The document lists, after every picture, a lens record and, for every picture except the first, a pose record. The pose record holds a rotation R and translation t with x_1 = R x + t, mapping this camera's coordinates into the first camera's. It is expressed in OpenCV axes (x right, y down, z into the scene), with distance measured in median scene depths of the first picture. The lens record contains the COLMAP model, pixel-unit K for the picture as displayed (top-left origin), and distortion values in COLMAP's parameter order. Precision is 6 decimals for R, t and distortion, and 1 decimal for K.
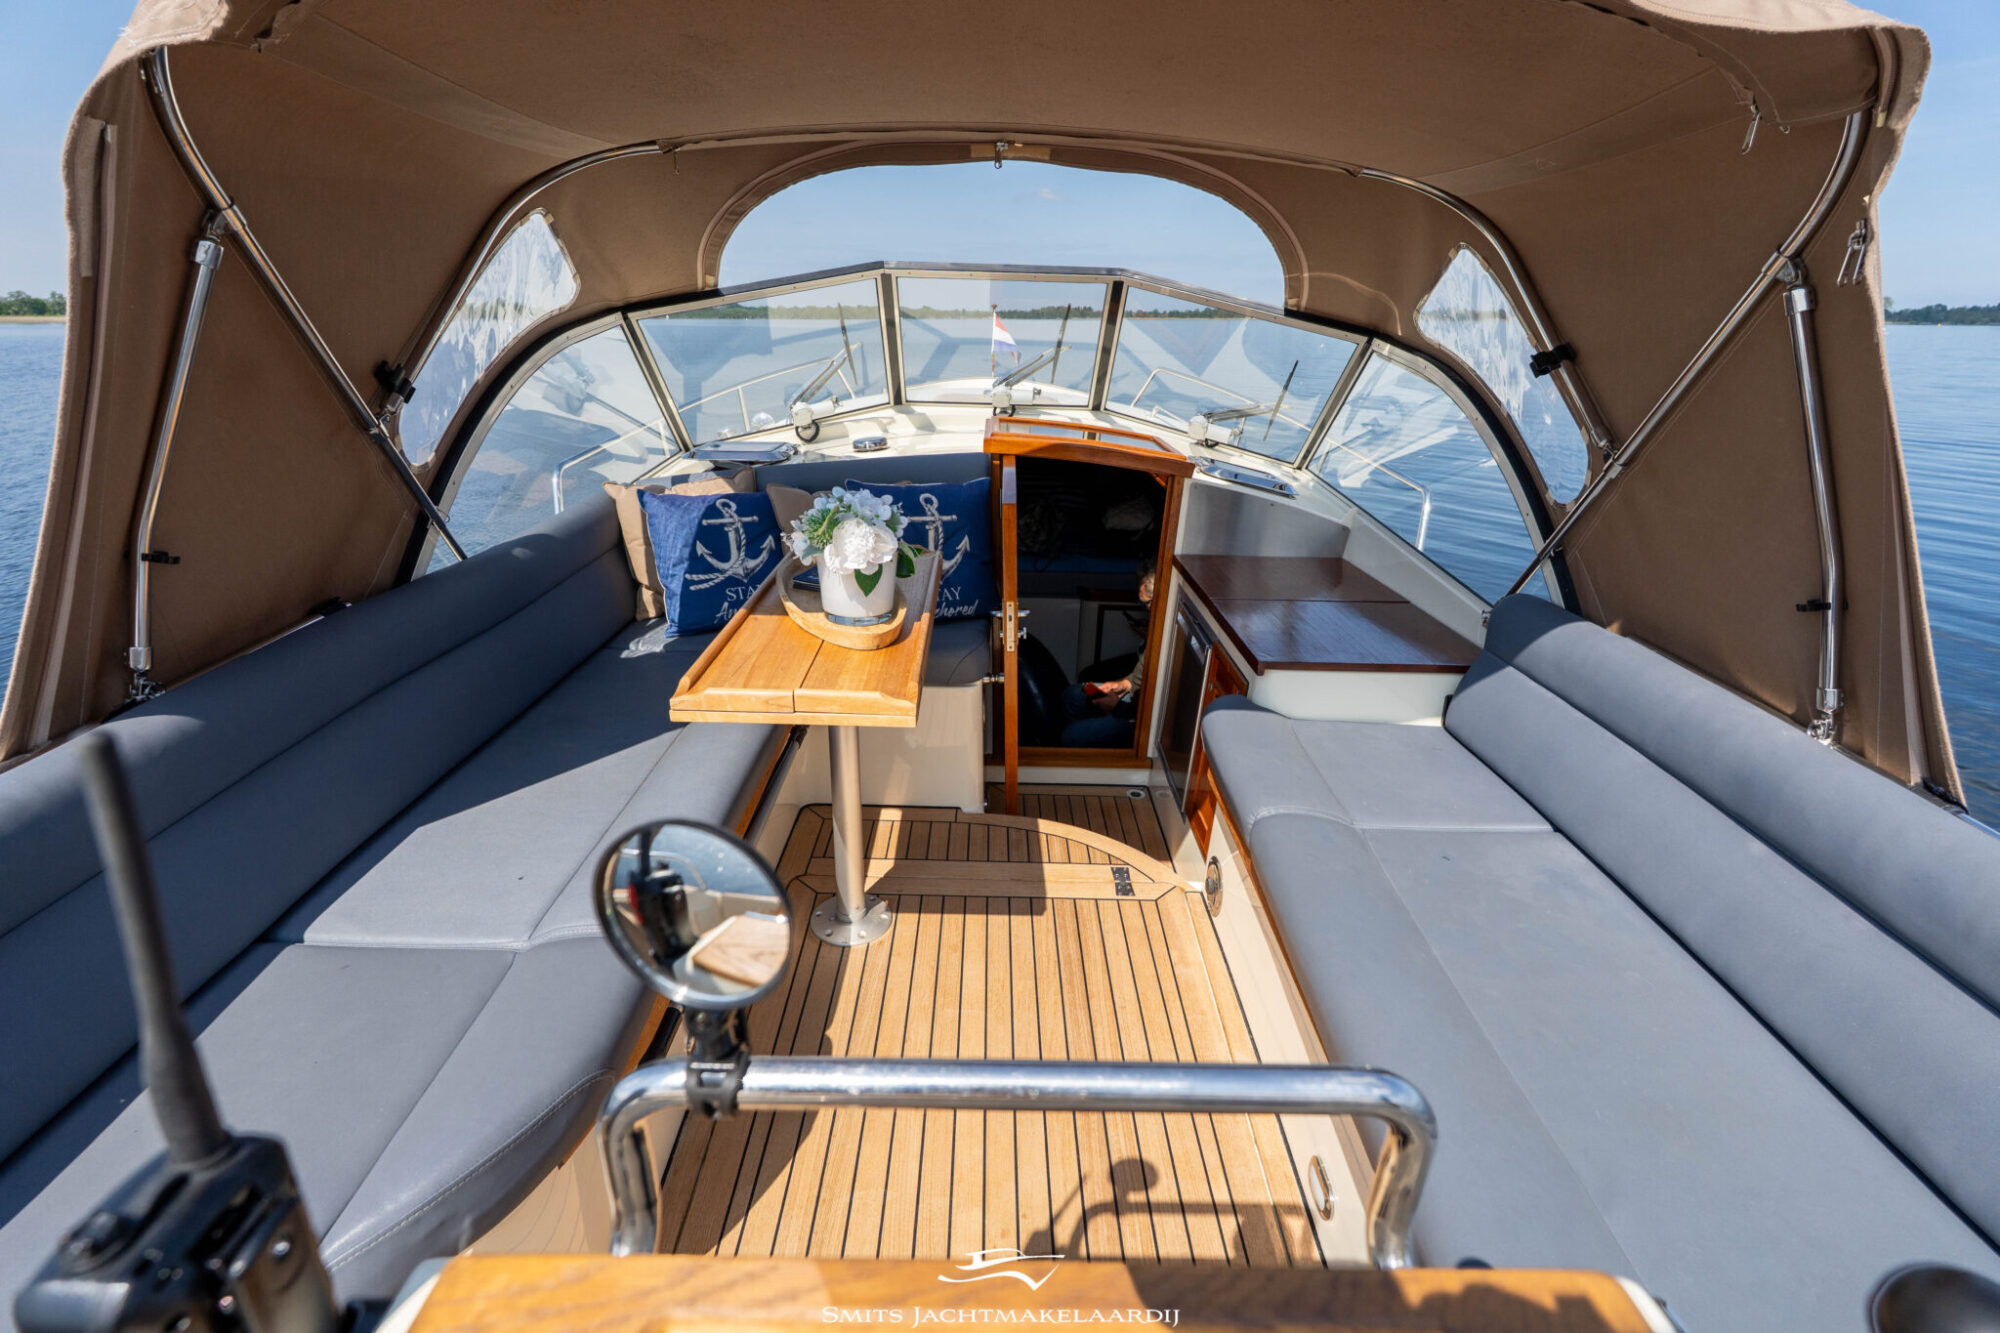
lens RADIAL K [[883.3, 0, 1000.0], [0, 883.3, 666.5], [0, 0, 1]] dist [-0.009605, 0.006883]
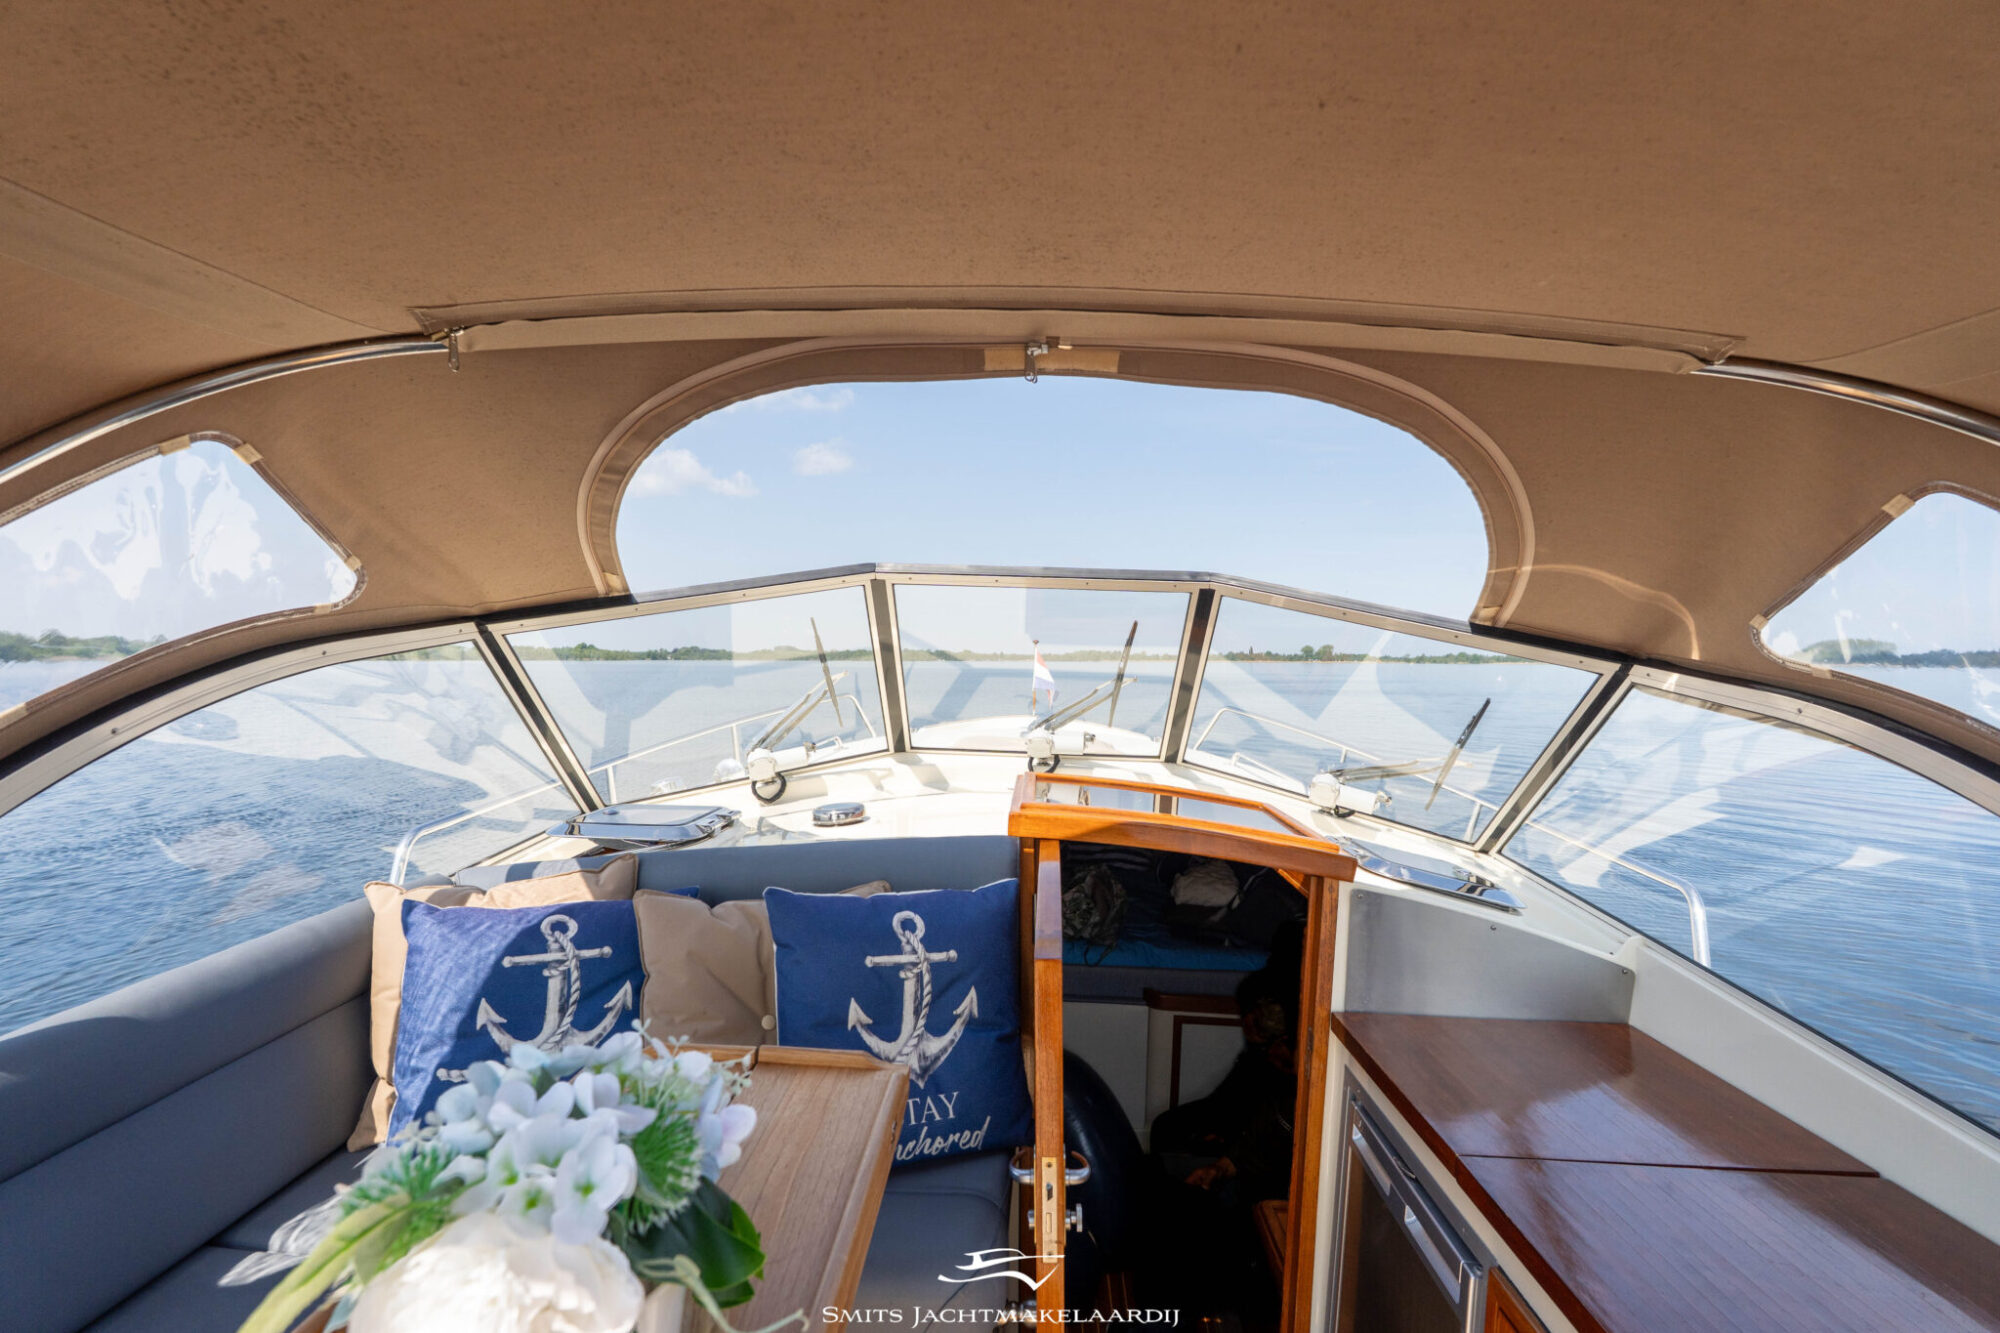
lens RADIAL K [[876.3, 0, 1000.0], [0, 876.3, 666.5], [0, 0, 1]] dist [-0.004812, -0.000121]
pose [[0.998694, 0.005921, -0.050754, 0.006506], [-0.023920, 0.931885, -0.361963, -0.139031], [0.045154, 0.362705, 0.930810, 0.410069]]
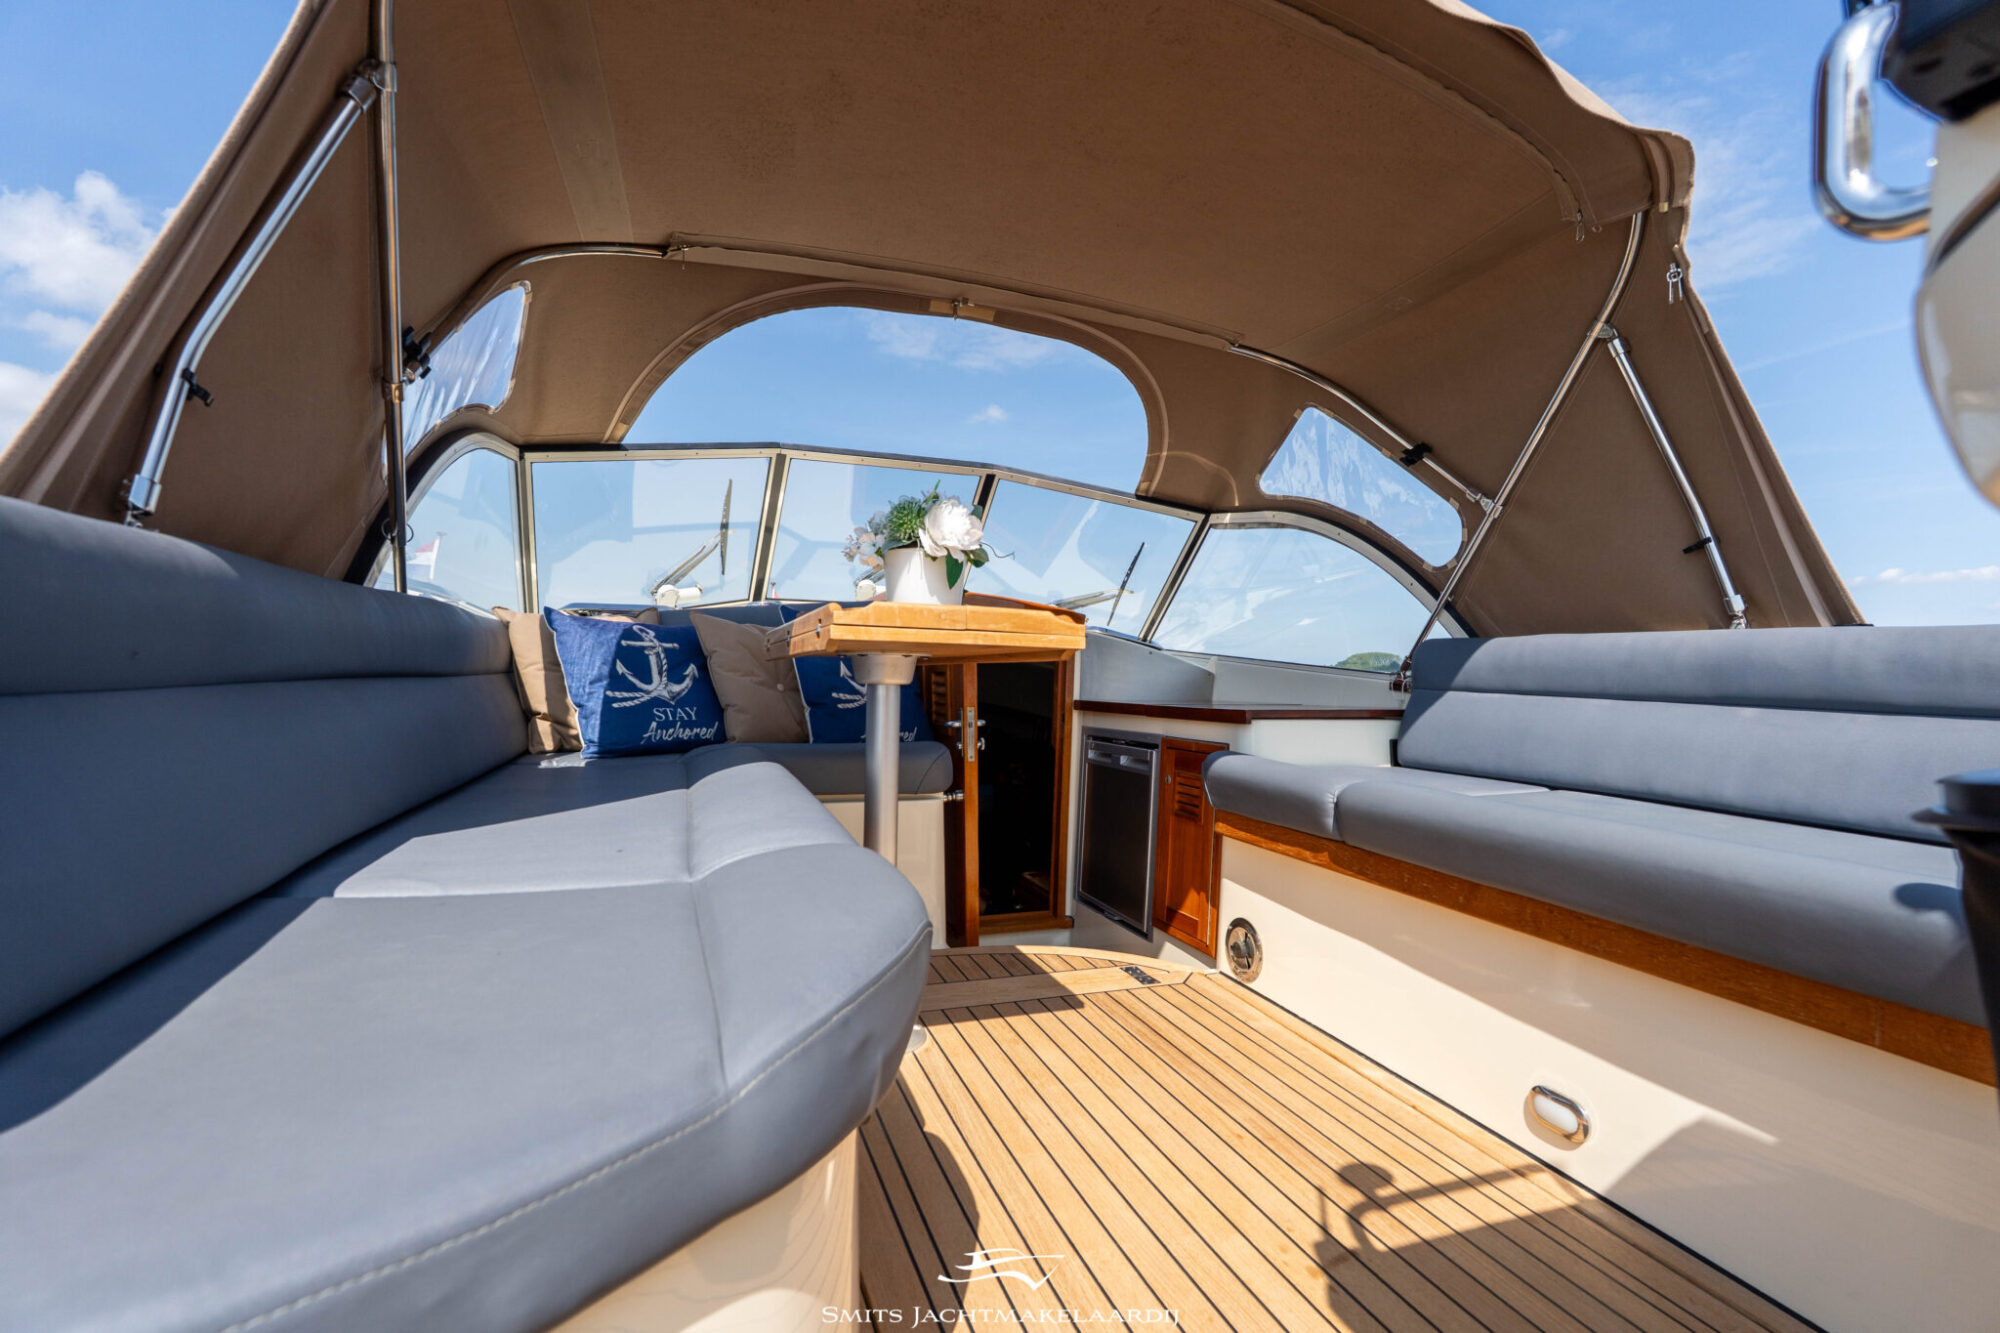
lens RADIAL K [[876.3, 0, 1000.0], [0, 876.3, 666.5], [0, 0, 1]] dist [-0.004812, -0.000121]
pose [[0.943154, -0.008080, 0.332257, -0.260040], [0.130629, 0.928262, -0.348233, 0.210933], [-0.305608, 0.371840, 0.876550, 0.107498]]
